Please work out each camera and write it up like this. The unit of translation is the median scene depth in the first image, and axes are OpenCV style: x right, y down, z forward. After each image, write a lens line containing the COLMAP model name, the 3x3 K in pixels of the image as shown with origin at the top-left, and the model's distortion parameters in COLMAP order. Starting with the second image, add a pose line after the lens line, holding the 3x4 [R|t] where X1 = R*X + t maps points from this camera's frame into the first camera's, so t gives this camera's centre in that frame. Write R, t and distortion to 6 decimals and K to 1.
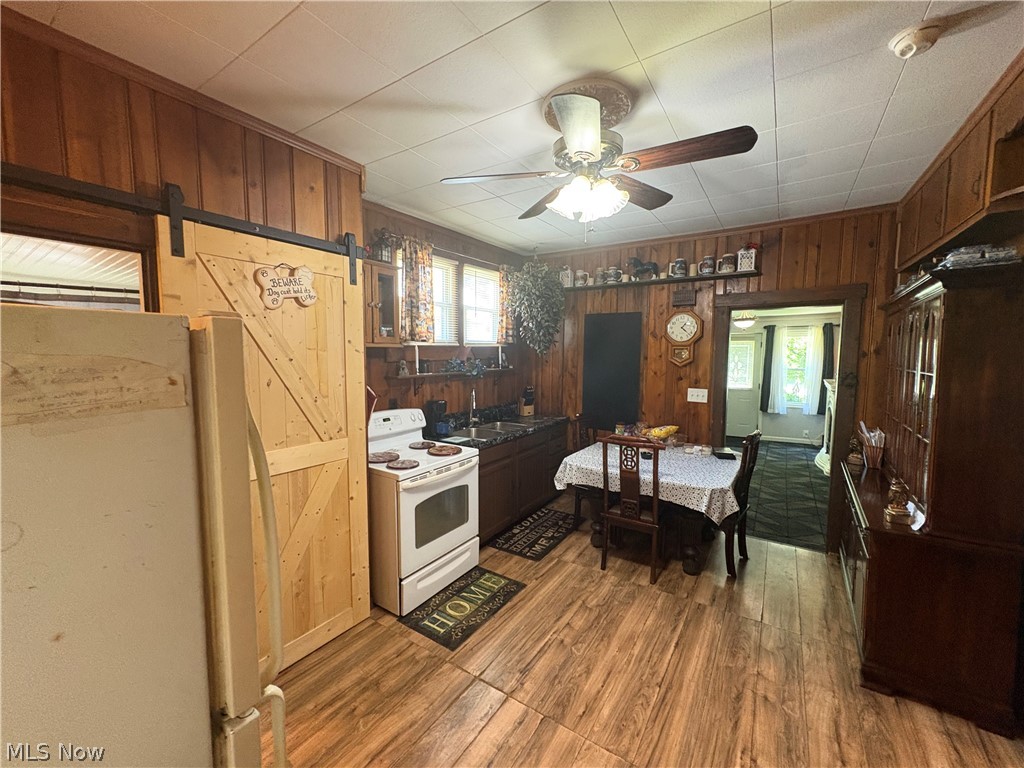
lens RADIAL K [[411.1, 0, 512.1], [0, 411.1, 383.2], [0, 0, 1]] dist [0.004276, 0.000269]
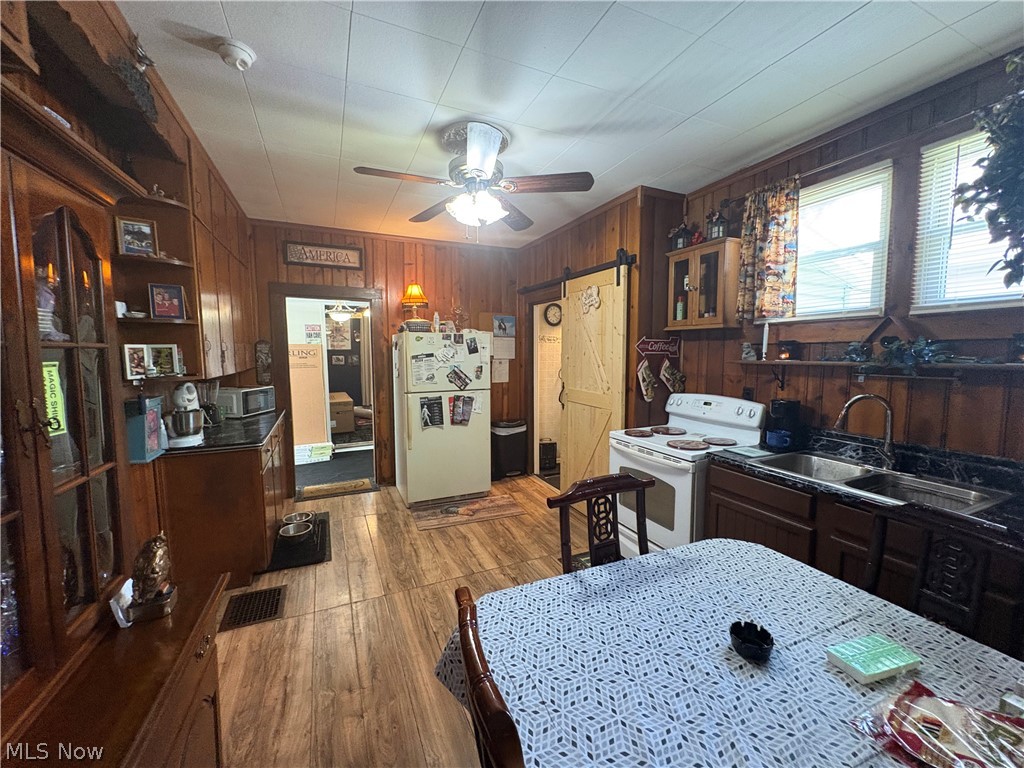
lens RADIAL K [[411.1, 0, 511.9], [0, 411.1, 381.0], [0, 0, 1]] dist [0.004276, 0.000269]
pose [[-0.531651, 0.066503, -0.844348, 0.637971], [-0.063088, 0.991034, 0.117780, -0.041131], [0.844610, 0.115887, -0.522689, 0.940984]]
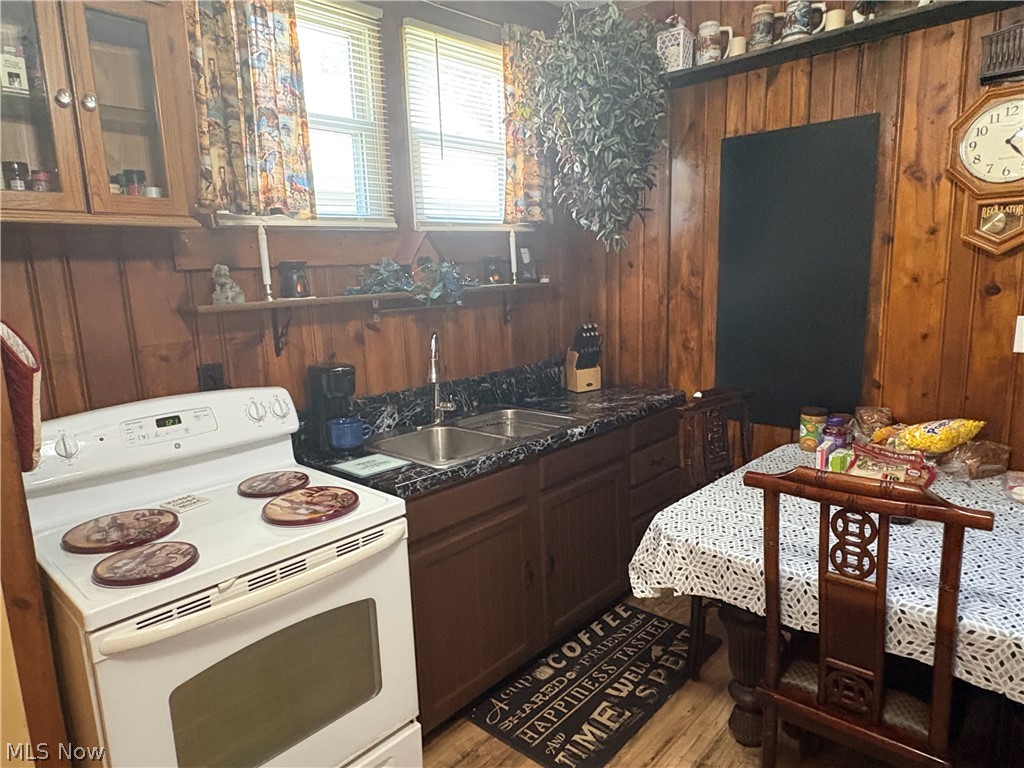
lens RADIAL K [[644.8, 0, 505.4], [0, 644.8, 386.3], [0, 0, 1]] dist [-0.002660, 0.004244]
pose [[0.985364, -0.012098, -0.170032, 0.088982], [0.028822, 0.994941, 0.096235, 0.006823], [0.168007, -0.099727, 0.980728, 0.397128]]
